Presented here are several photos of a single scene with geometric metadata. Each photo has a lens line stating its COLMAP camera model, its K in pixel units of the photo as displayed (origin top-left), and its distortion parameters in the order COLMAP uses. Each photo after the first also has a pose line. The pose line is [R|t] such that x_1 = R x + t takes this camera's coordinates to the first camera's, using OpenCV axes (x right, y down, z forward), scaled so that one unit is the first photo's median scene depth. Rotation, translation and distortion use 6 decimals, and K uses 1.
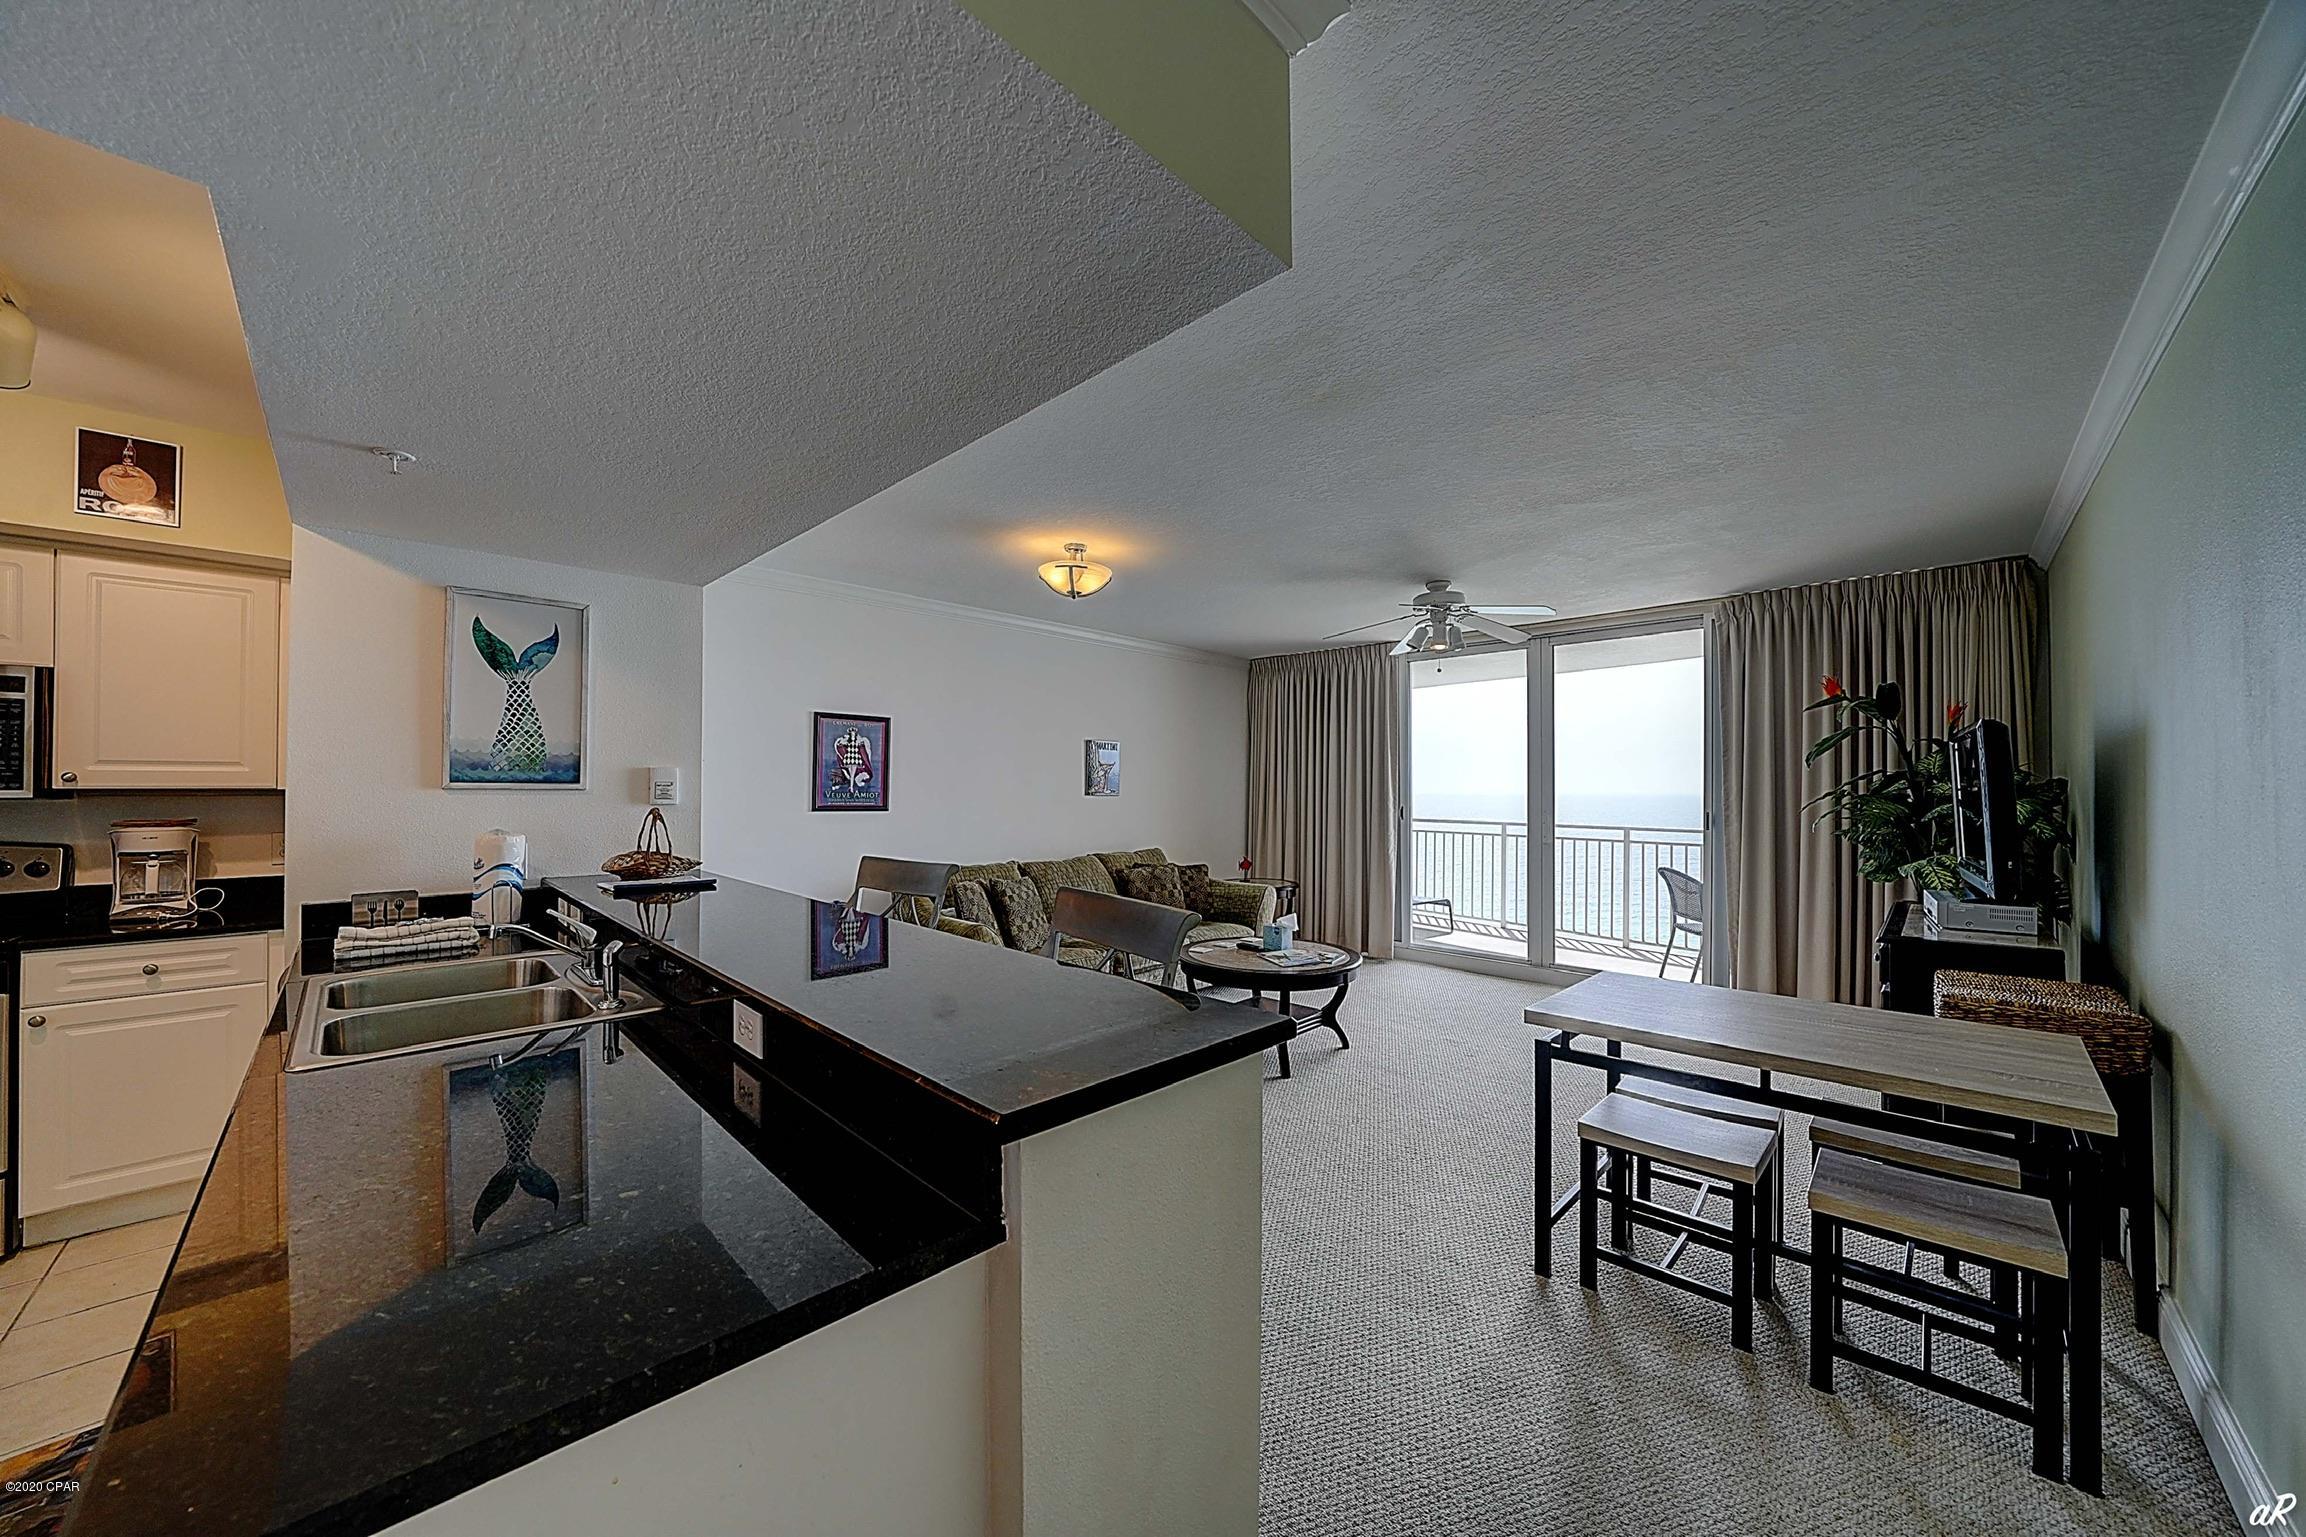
lens RADIAL K [[805.3, 0, 1142.7], [0, 805.3, 777.8], [0, 0, 1]] dist [-0.018161, 0.000036]
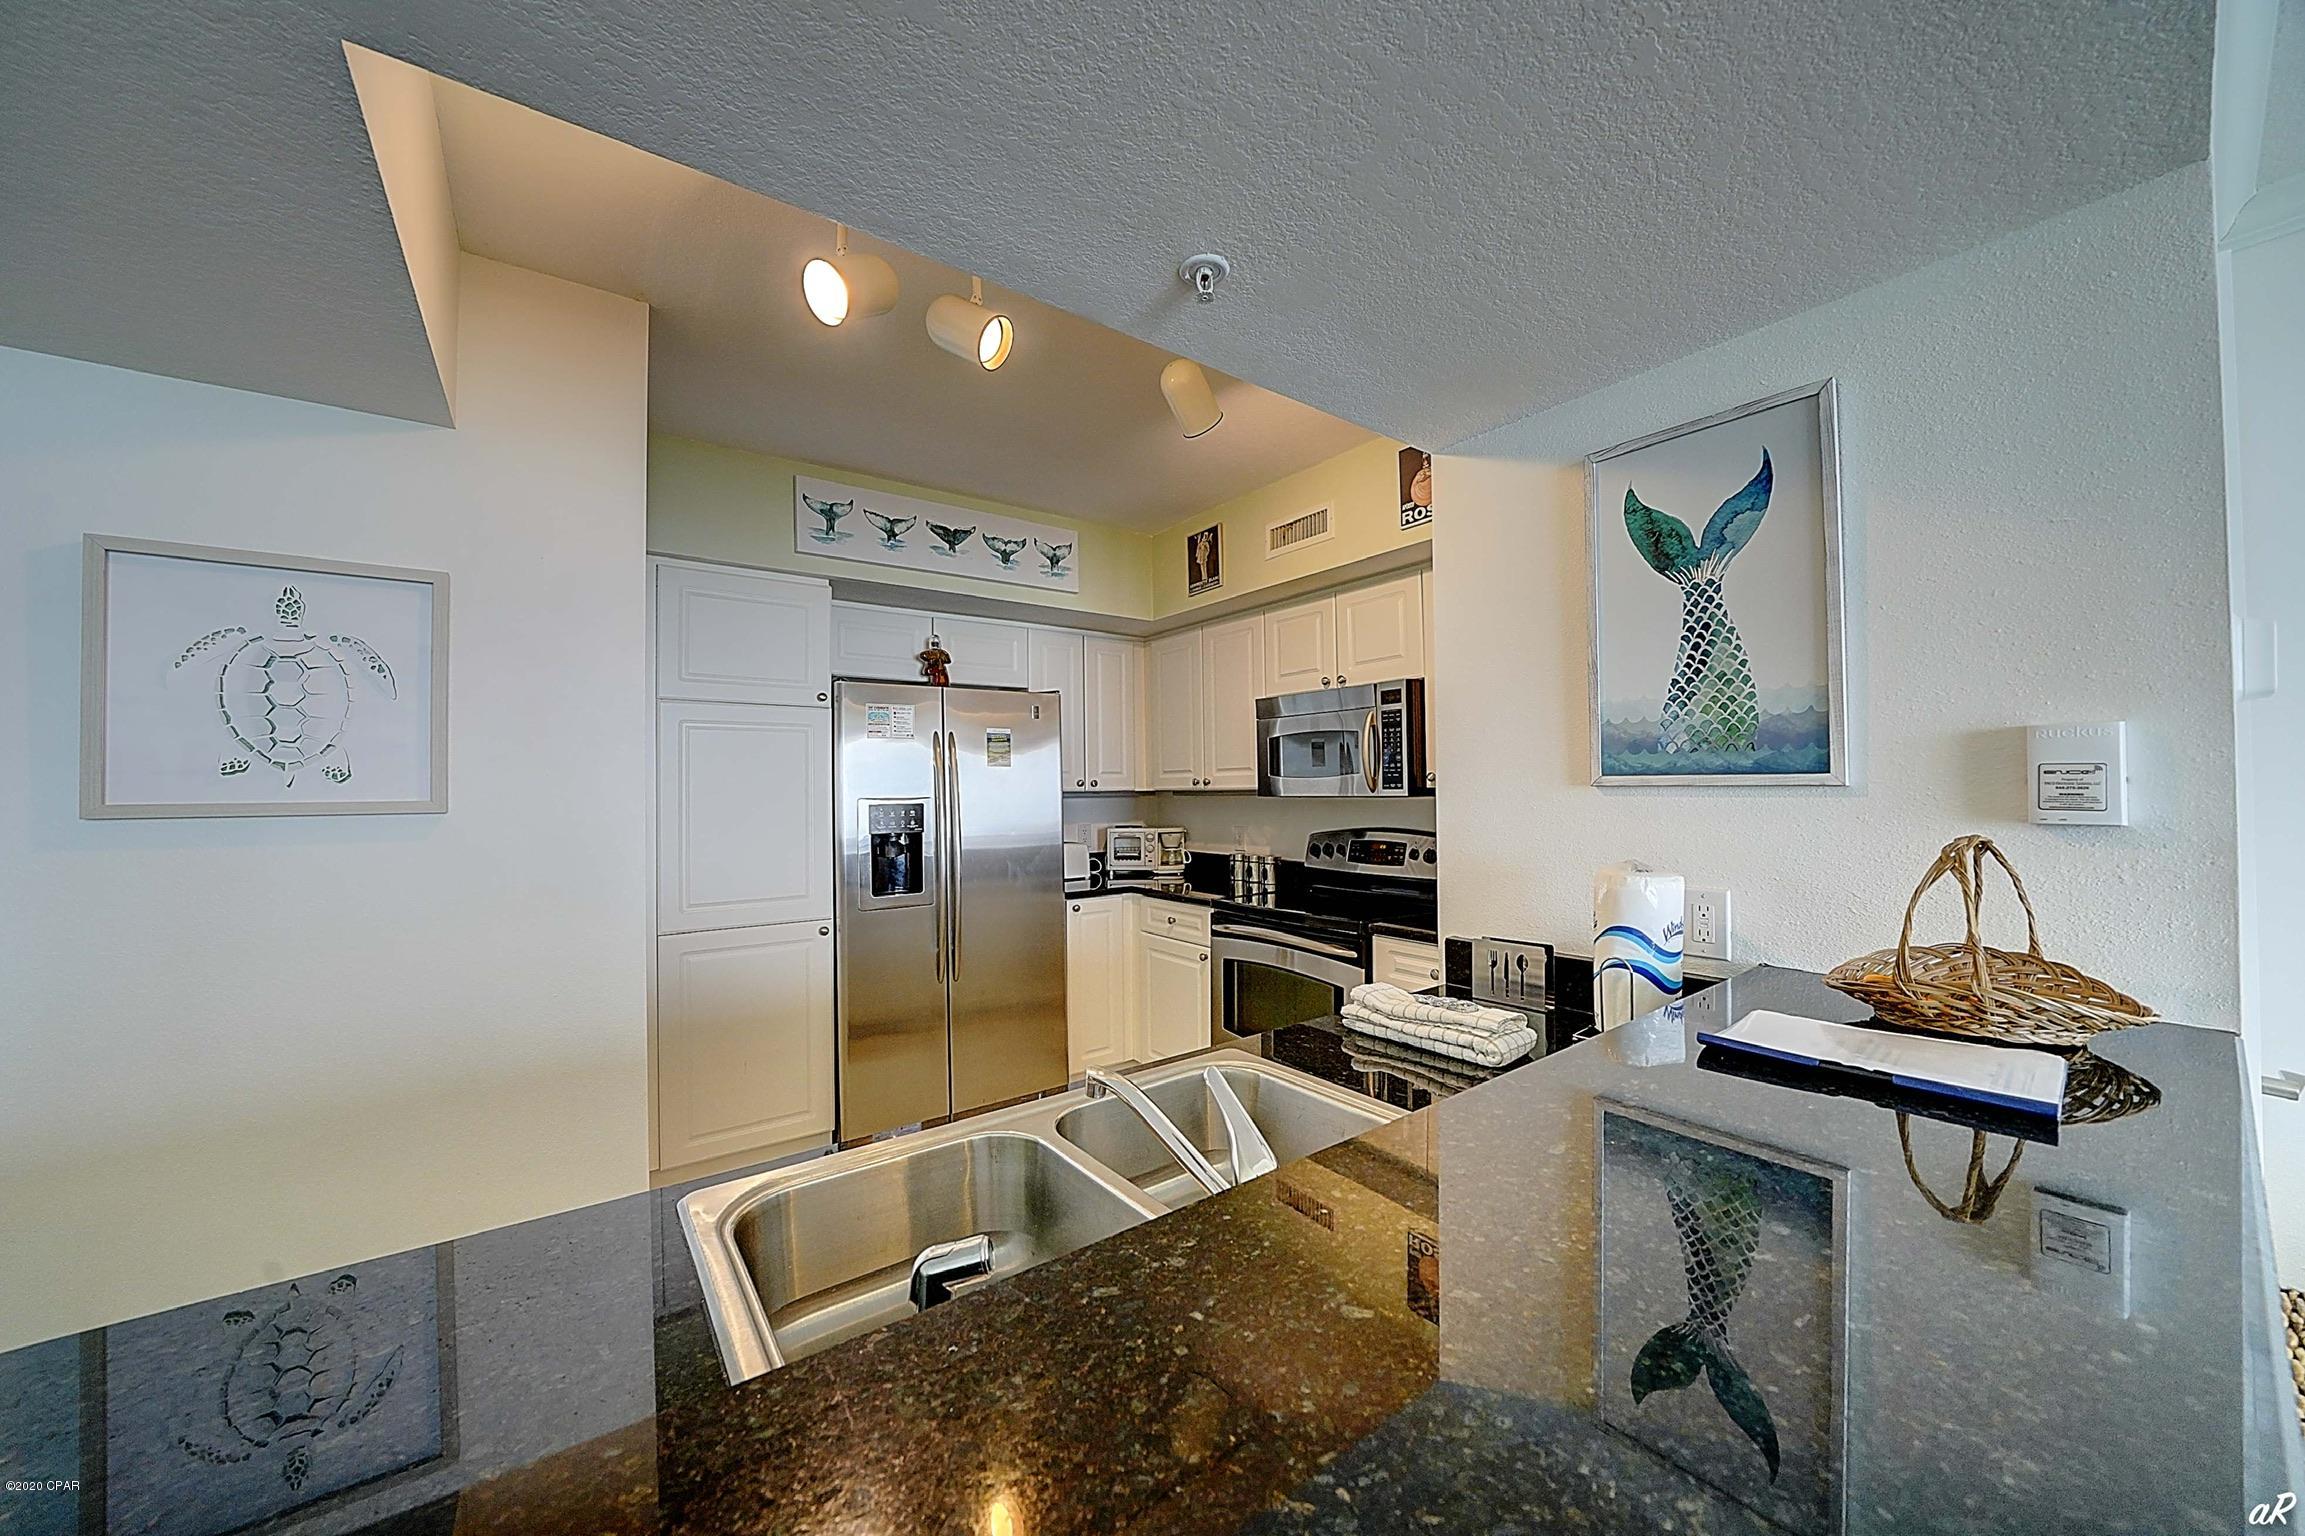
lens RADIAL K [[804.9, 0, 1142.2], [0, 804.9, 777.3], [0, 0, 1]] dist [-0.018161, 0.000036]
pose [[-0.146465, -0.014131, -0.989115, -0.145985], [0.021939, 0.999606, -0.017529, 0.006732], [0.988973, -0.024268, -0.146097, 0.497924]]
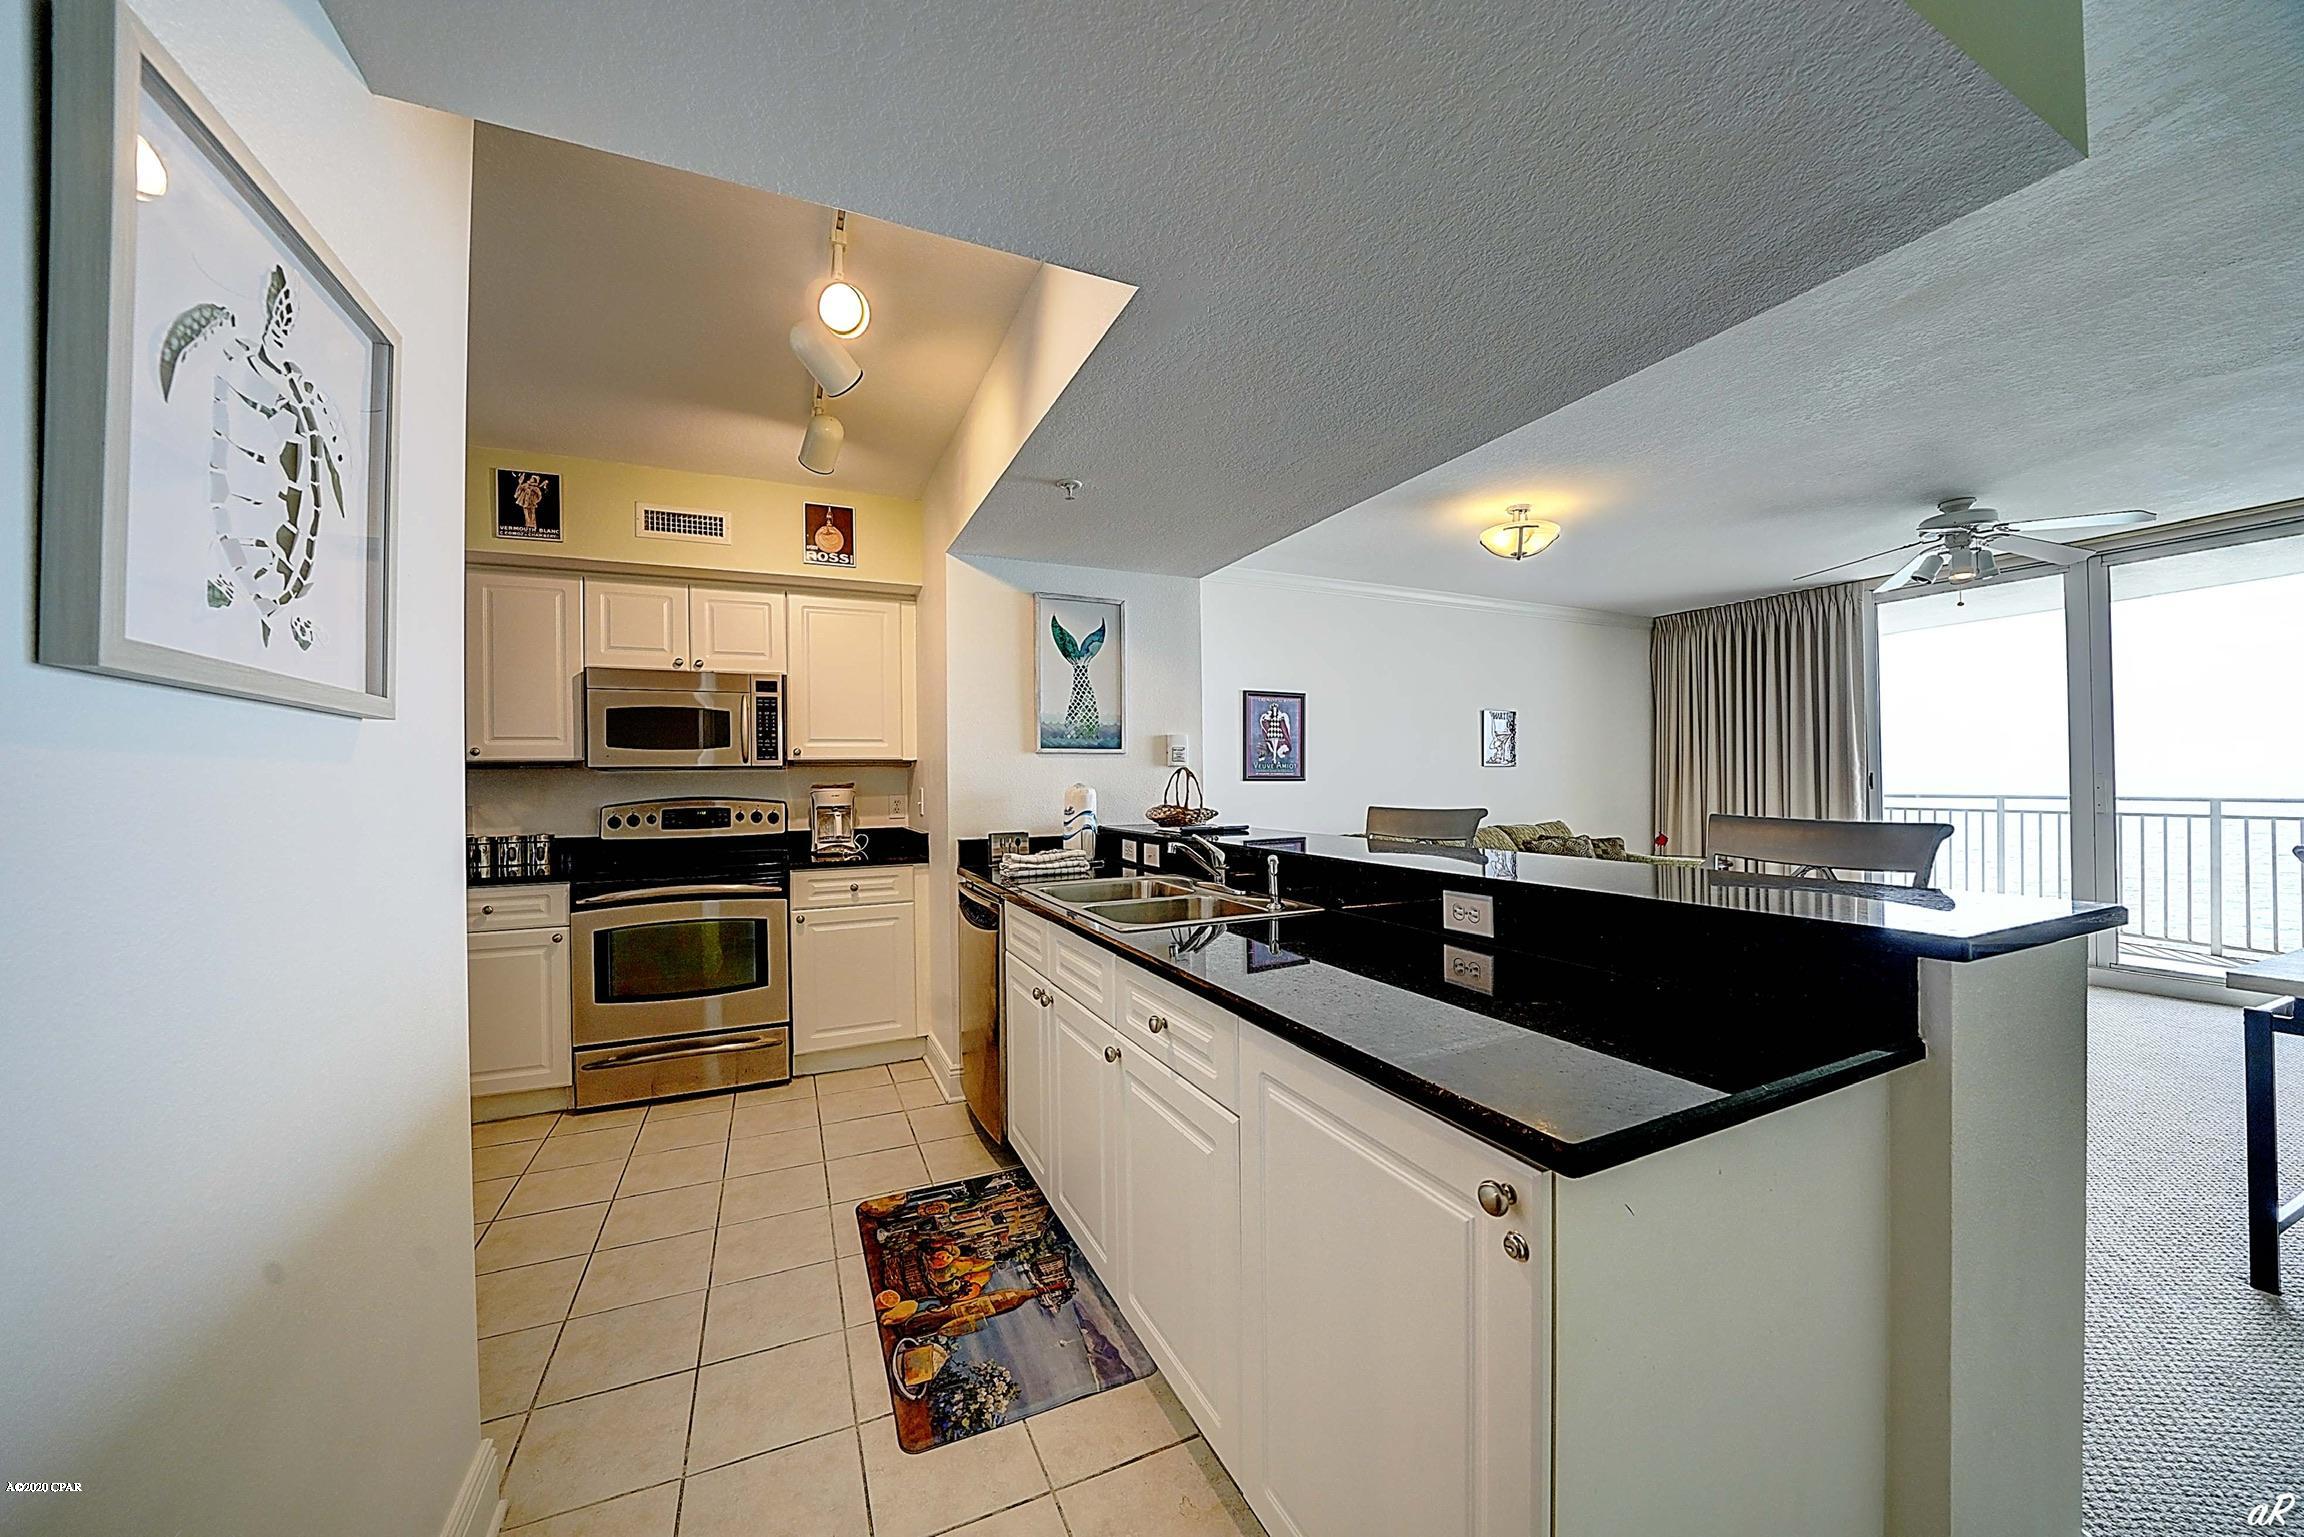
lens RADIAL K [[804.6, 0, 1141.7], [0, 804.6, 777.8], [0, 0, 1]] dist [-0.018161, 0.000036]
pose [[0.937315, -0.016596, -0.348087, -0.185645], [0.019906, 0.999784, 0.005933, 0.032975], [0.347914, -0.012490, 0.937443, -0.098872]]
